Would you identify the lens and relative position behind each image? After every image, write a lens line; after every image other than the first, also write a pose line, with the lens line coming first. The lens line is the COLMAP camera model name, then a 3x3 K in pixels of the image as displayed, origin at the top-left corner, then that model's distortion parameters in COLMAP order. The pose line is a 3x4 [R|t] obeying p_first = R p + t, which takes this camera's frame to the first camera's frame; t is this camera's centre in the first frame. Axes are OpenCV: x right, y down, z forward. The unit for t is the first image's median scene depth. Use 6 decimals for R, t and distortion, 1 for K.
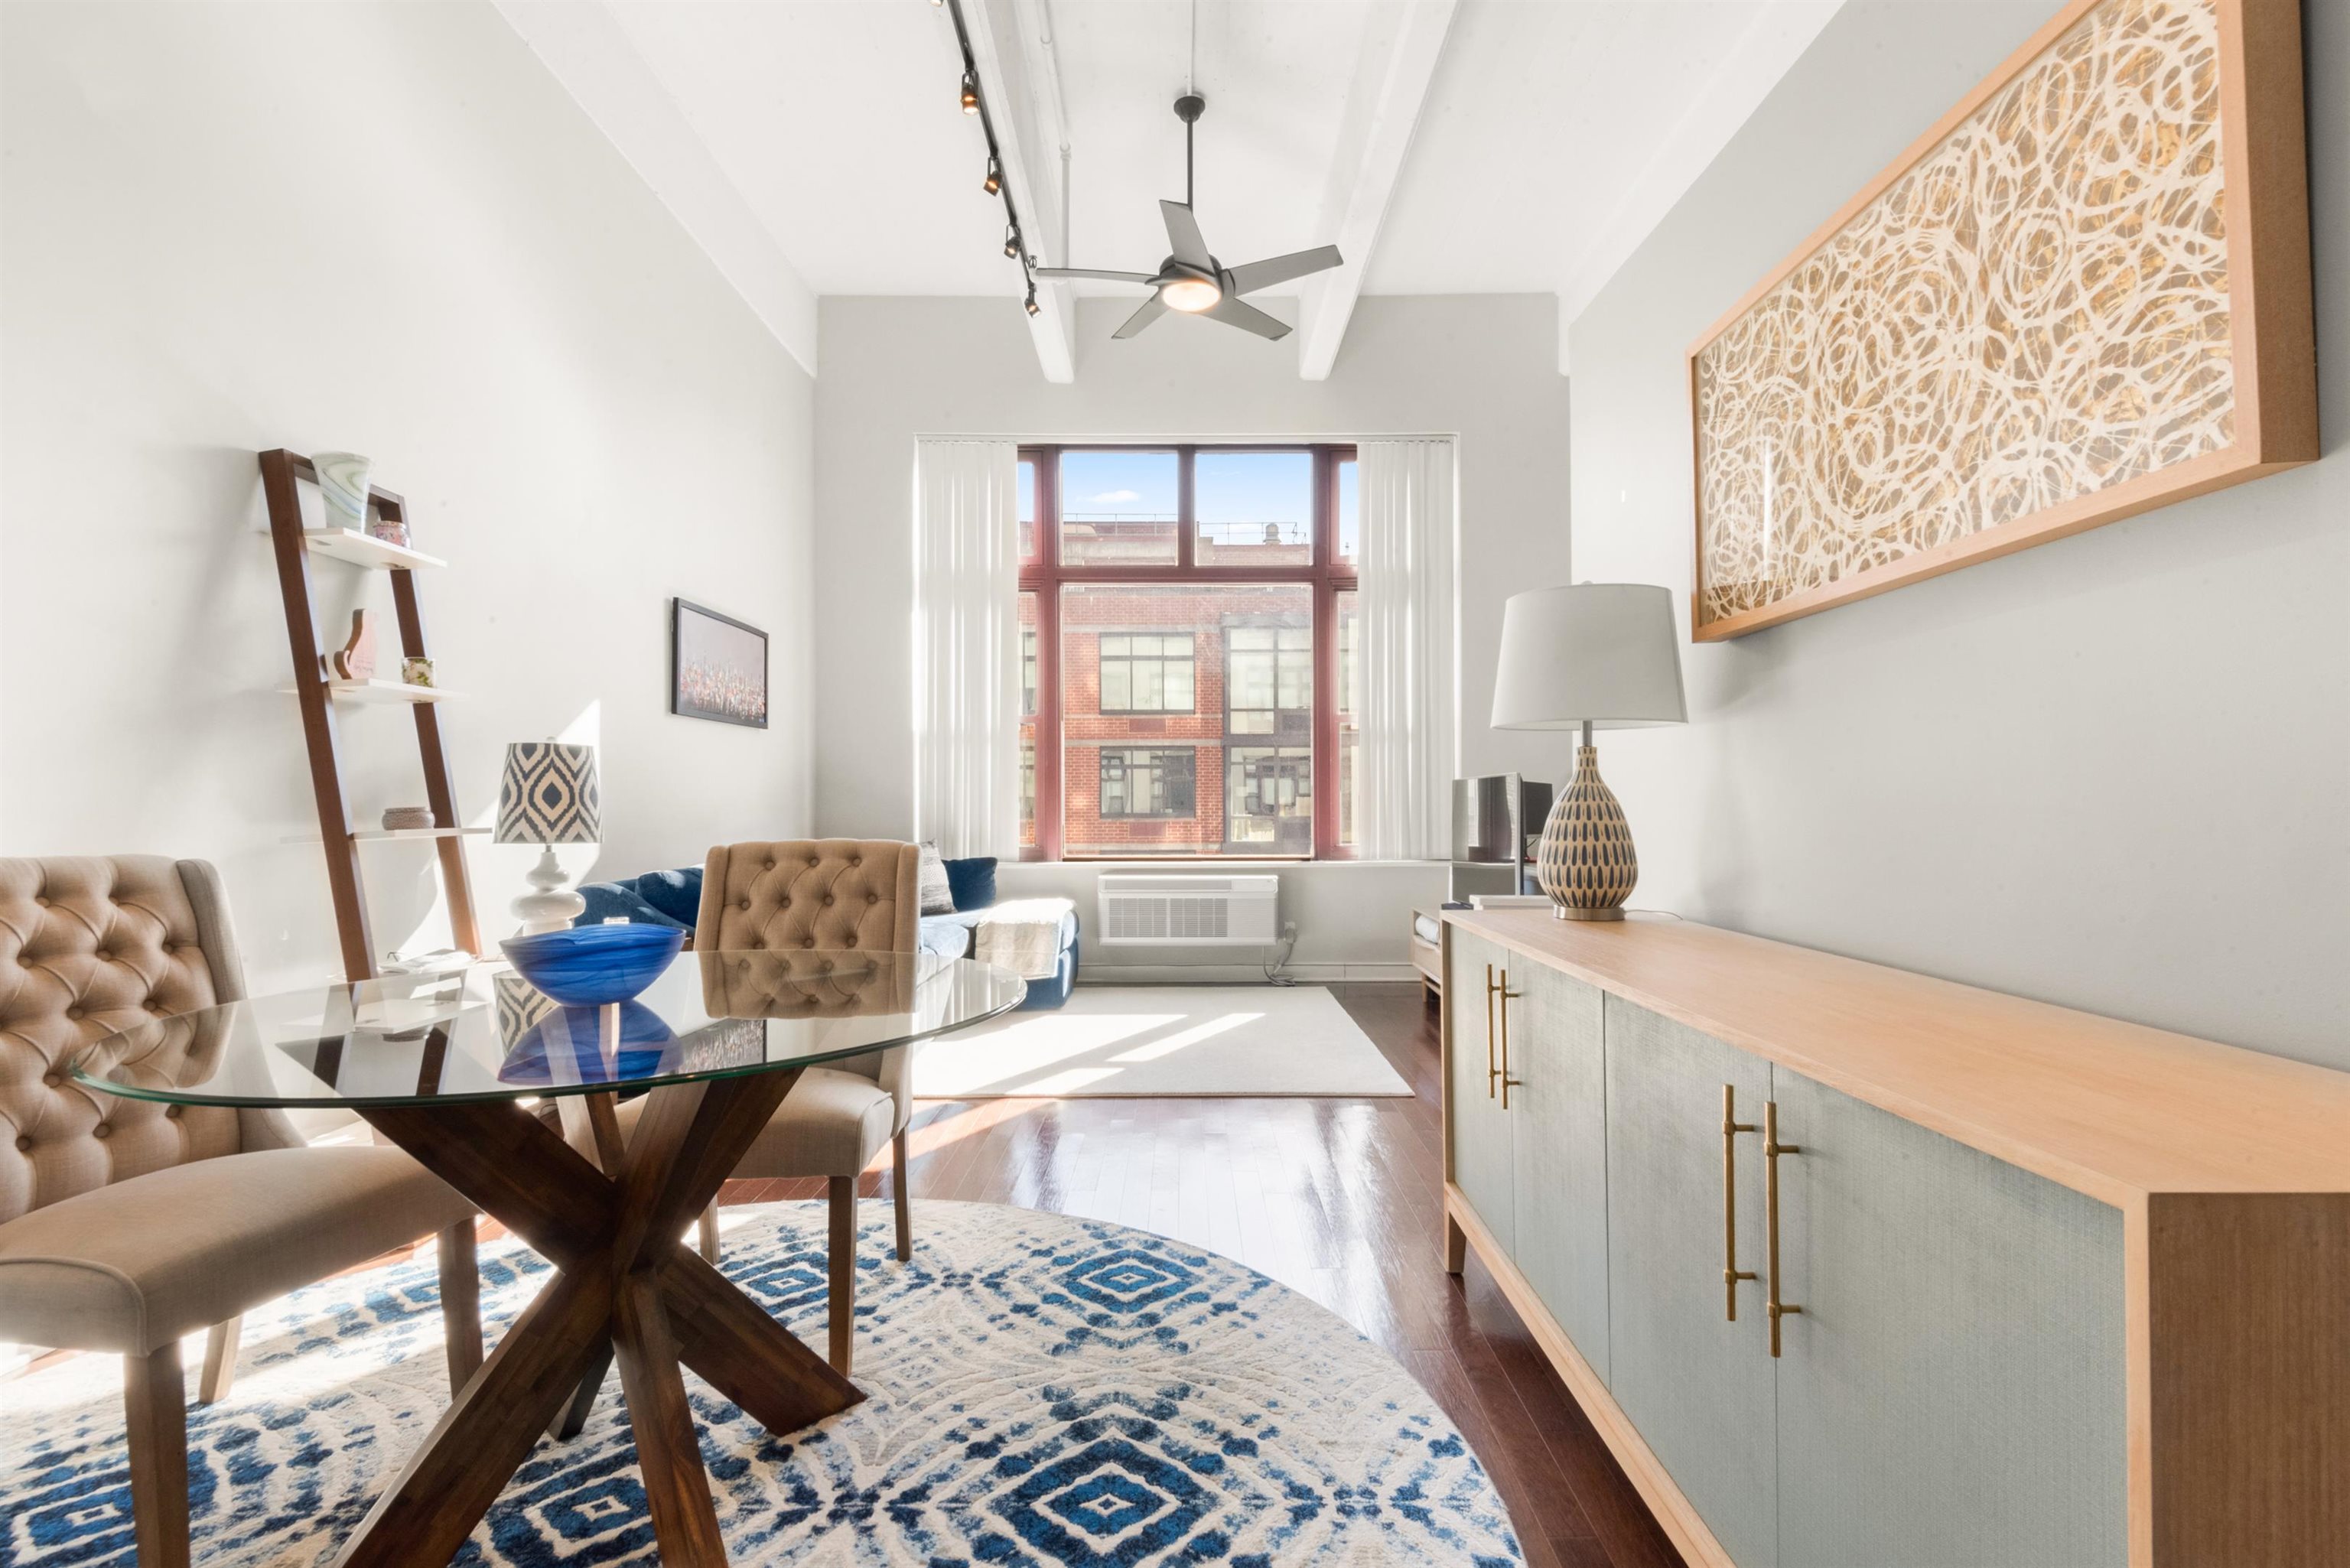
lens RADIAL K [[1101.8, 0, 1182.4], [0, 1101.8, 787.7], [0, 0, 1]] dist [0.029773, 0.000010]
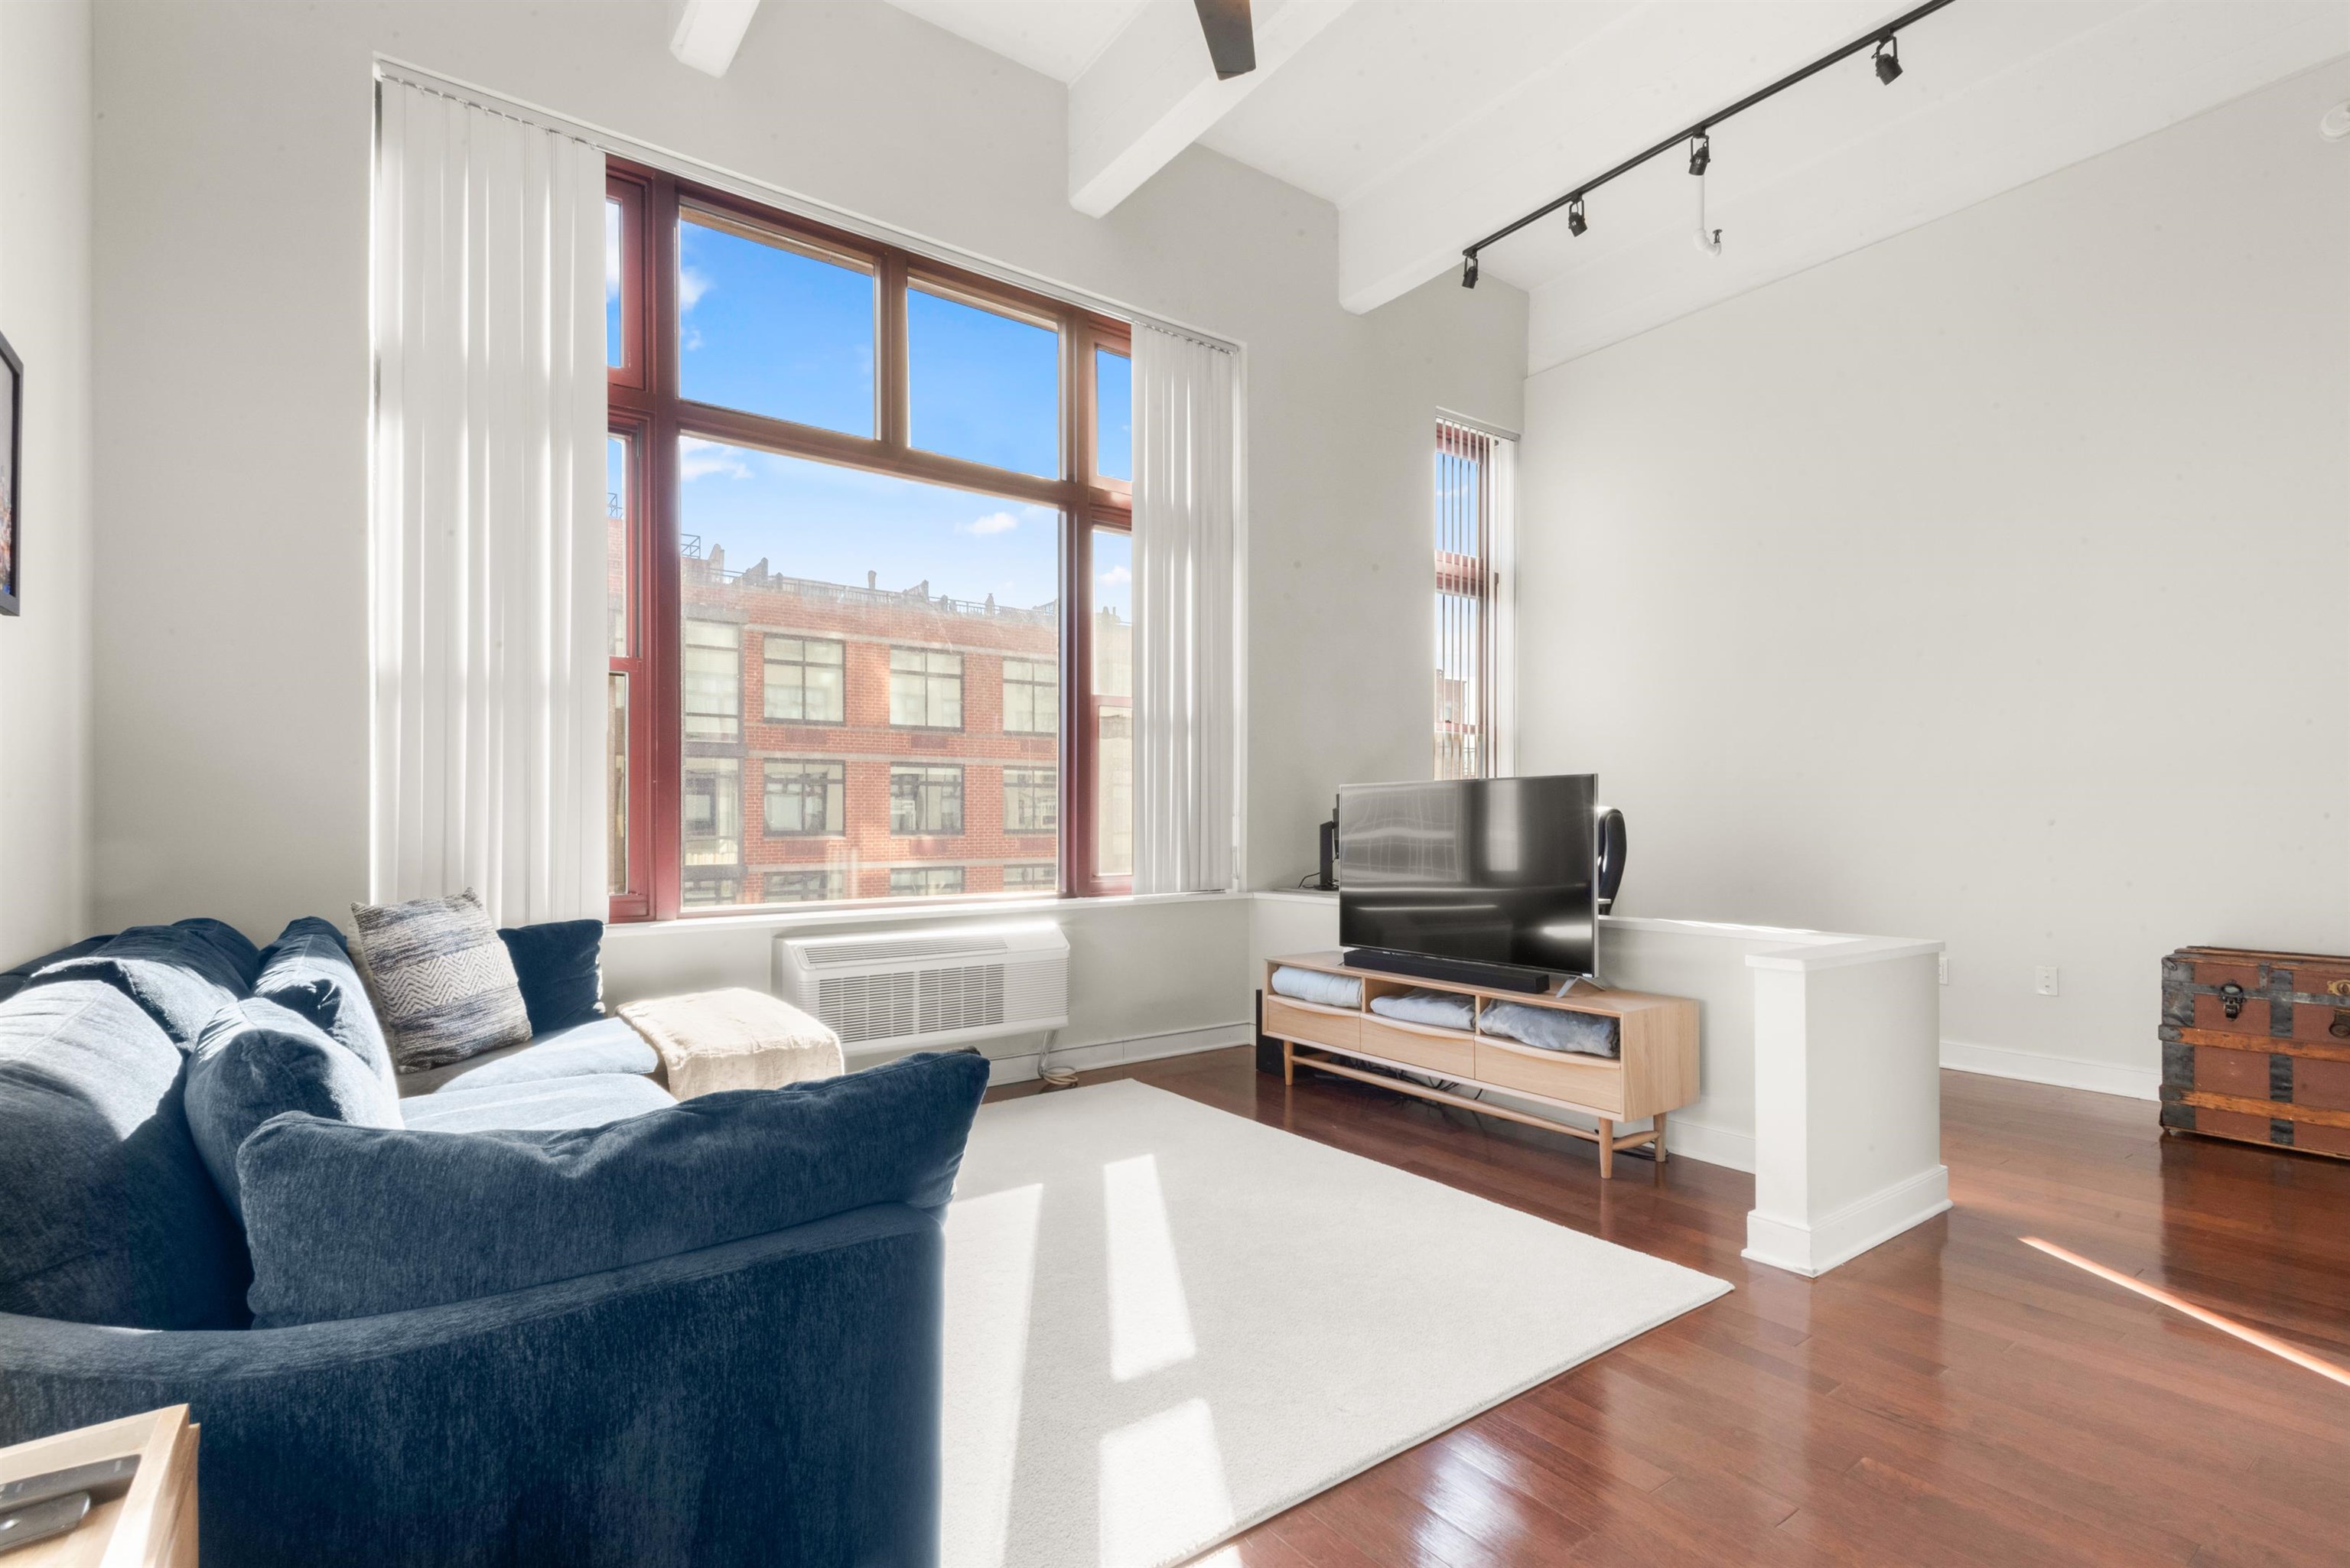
lens RADIAL K [[1085.4, 0, 1175.6], [0, 1085.4, 795.4], [0, 0, 1]] dist [0.035681, -0.023967]
pose [[0.809039, 0.013154, 0.587608, -0.238977], [-0.007713, 0.999901, -0.011764, 0.008486], [-0.587704, 0.004986, 0.809060, 0.402494]]
